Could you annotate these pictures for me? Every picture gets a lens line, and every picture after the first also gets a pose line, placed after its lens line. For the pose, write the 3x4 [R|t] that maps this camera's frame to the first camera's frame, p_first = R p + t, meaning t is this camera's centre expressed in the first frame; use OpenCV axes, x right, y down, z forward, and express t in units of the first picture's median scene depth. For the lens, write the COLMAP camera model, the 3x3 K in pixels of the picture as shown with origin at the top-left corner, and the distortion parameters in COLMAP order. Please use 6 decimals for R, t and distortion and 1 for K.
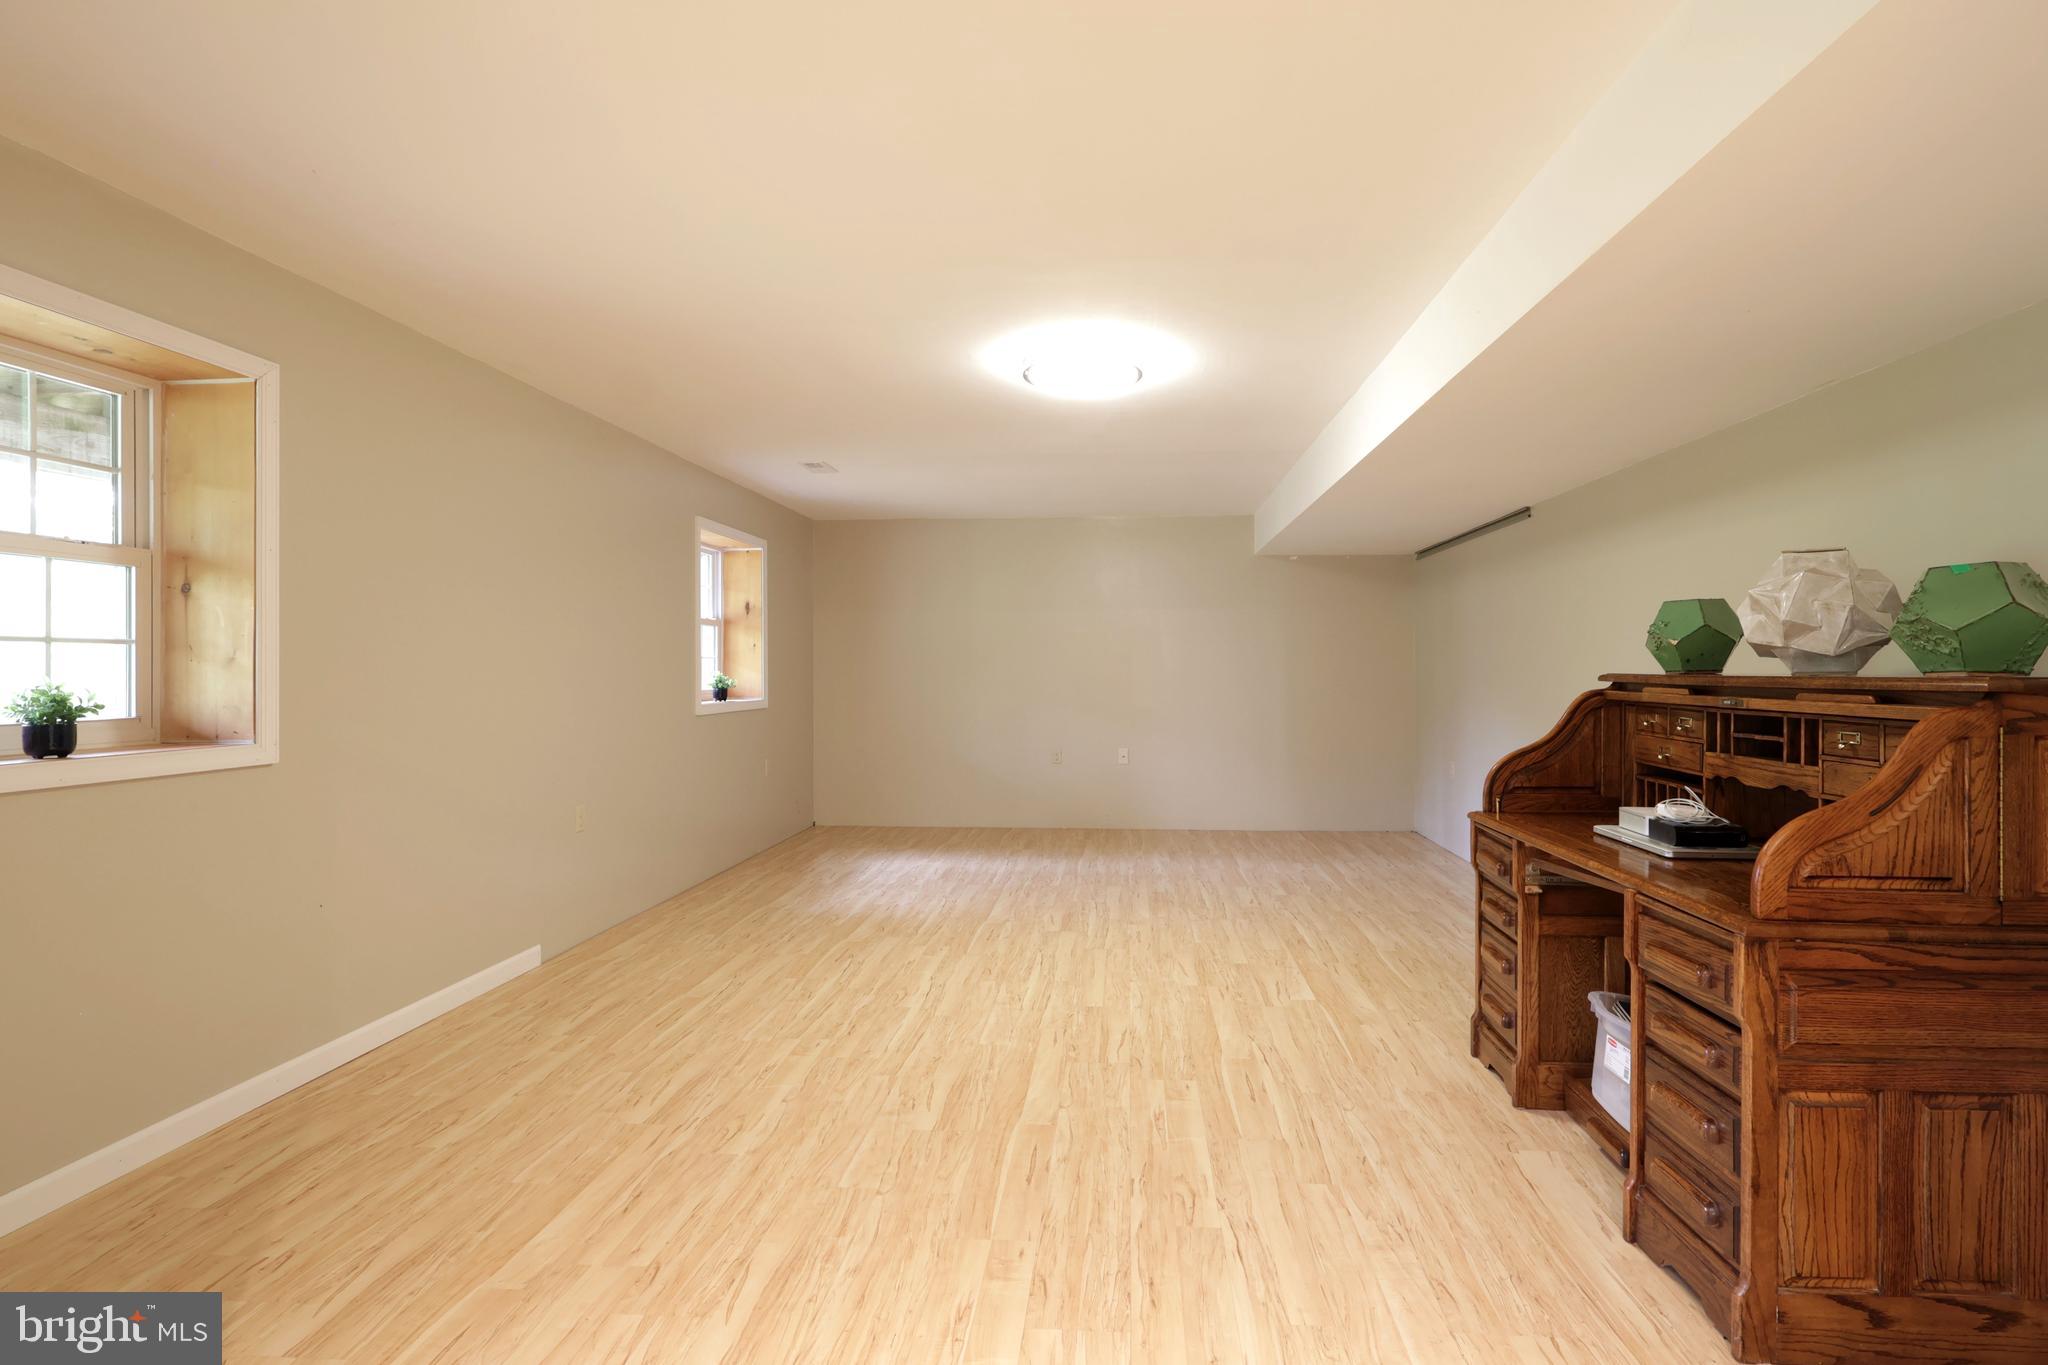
lens RADIAL K [[974.6, 0, 1024.0], [0, 974.6, 682.5], [0, 0, 1]] dist [-0.000555, 0.000682]
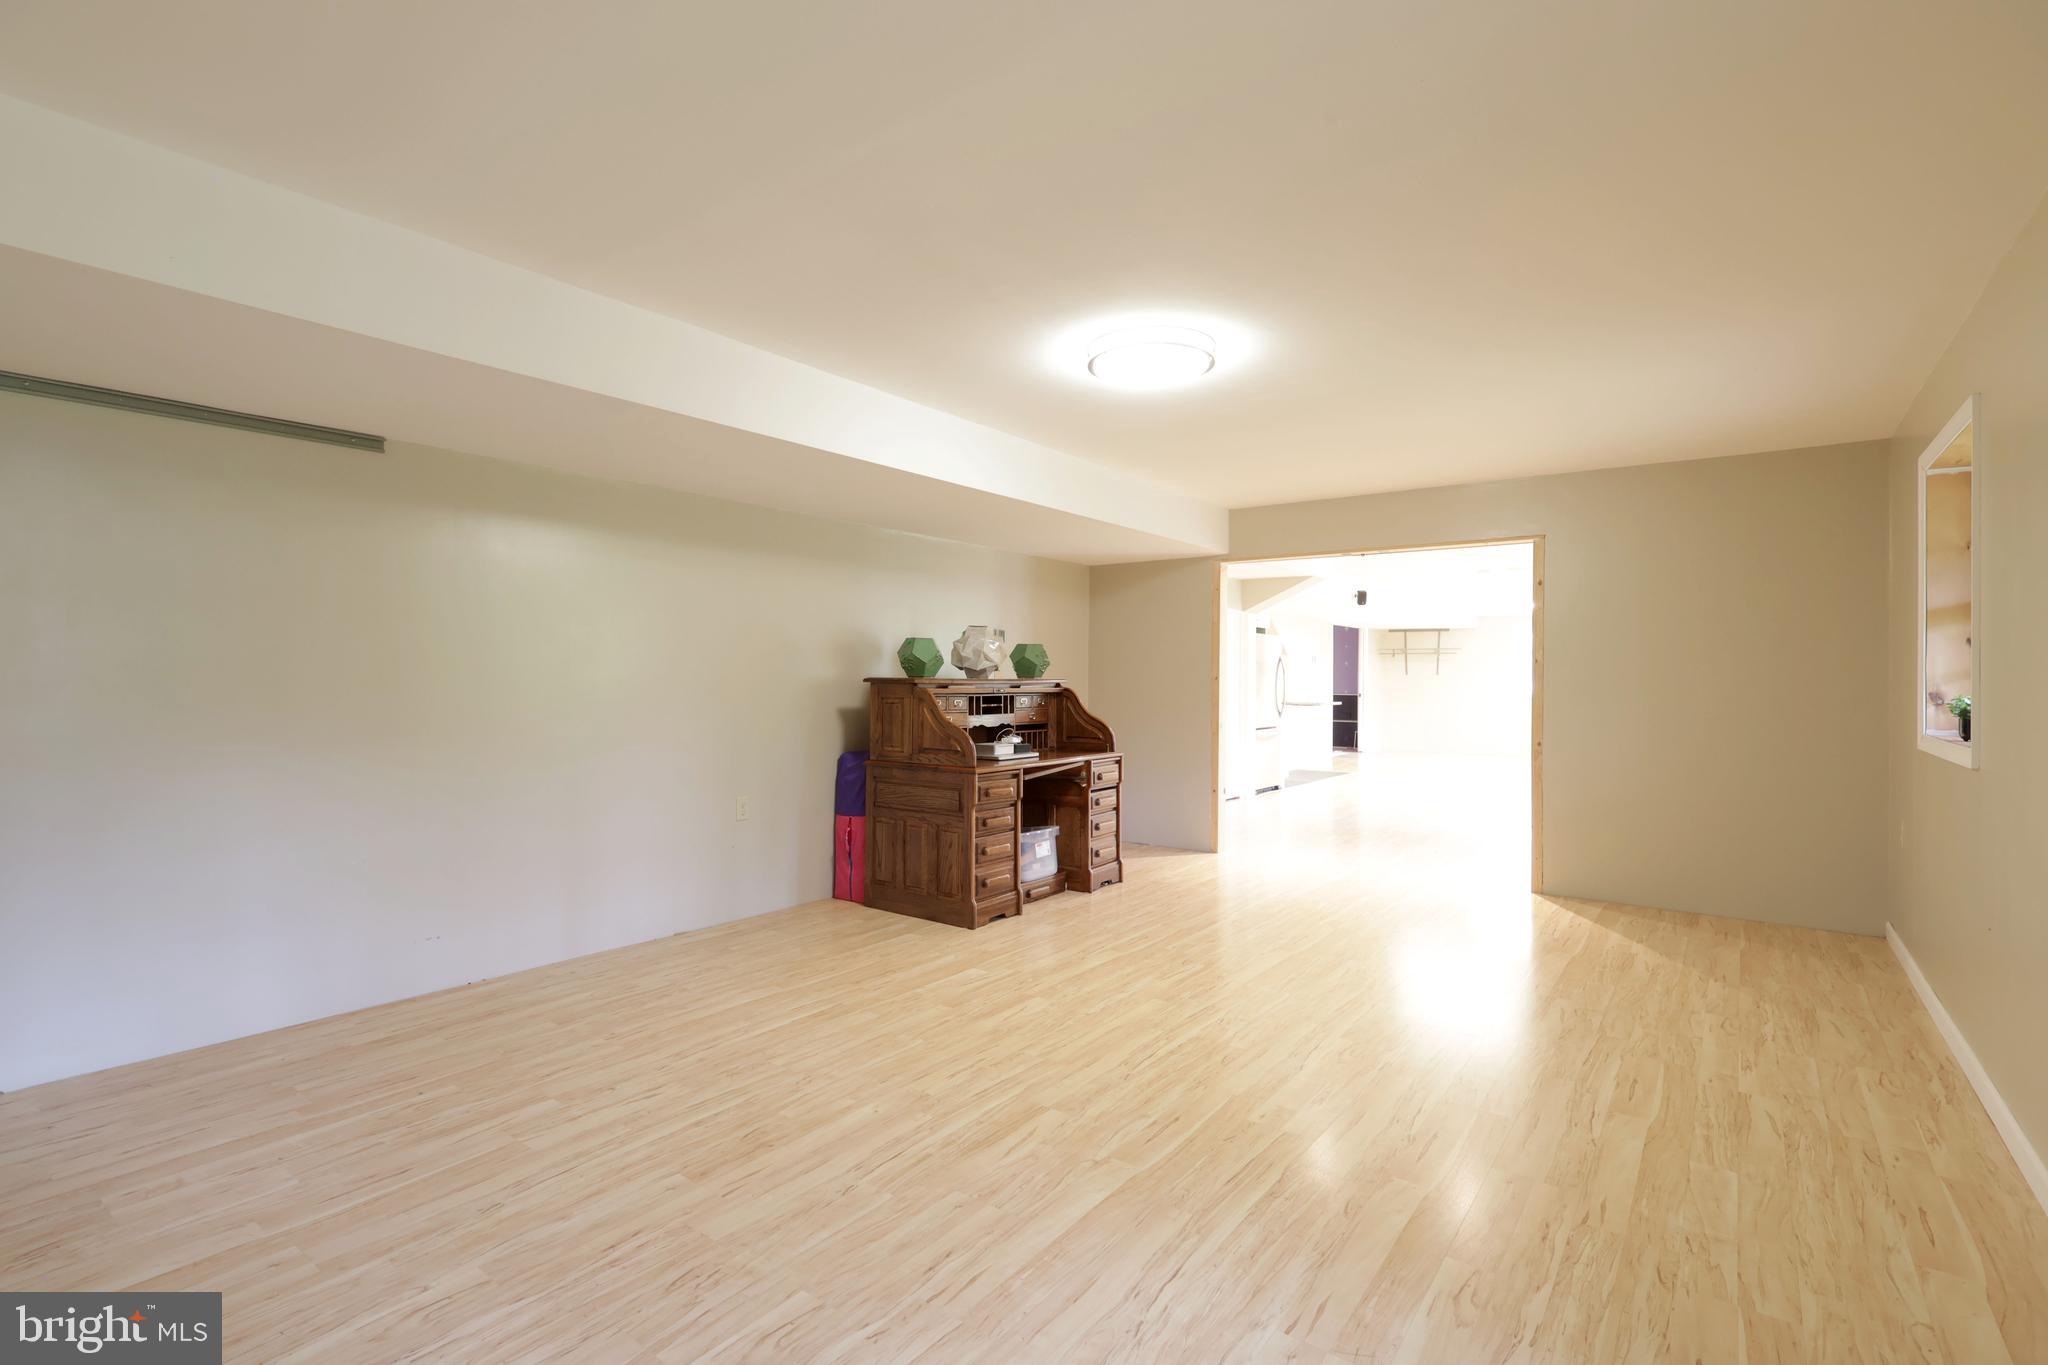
lens RADIAL K [[974.6, 0, 1024.0], [0, 974.6, 682.5], [0, 0, 1]] dist [-0.000555, 0.000682]
pose [[-0.862534, -0.009985, 0.505900, -0.329362], [-0.000302, 0.999815, 0.019219, -0.029131], [-0.505999, 0.016424, -0.862378, 1.983131]]
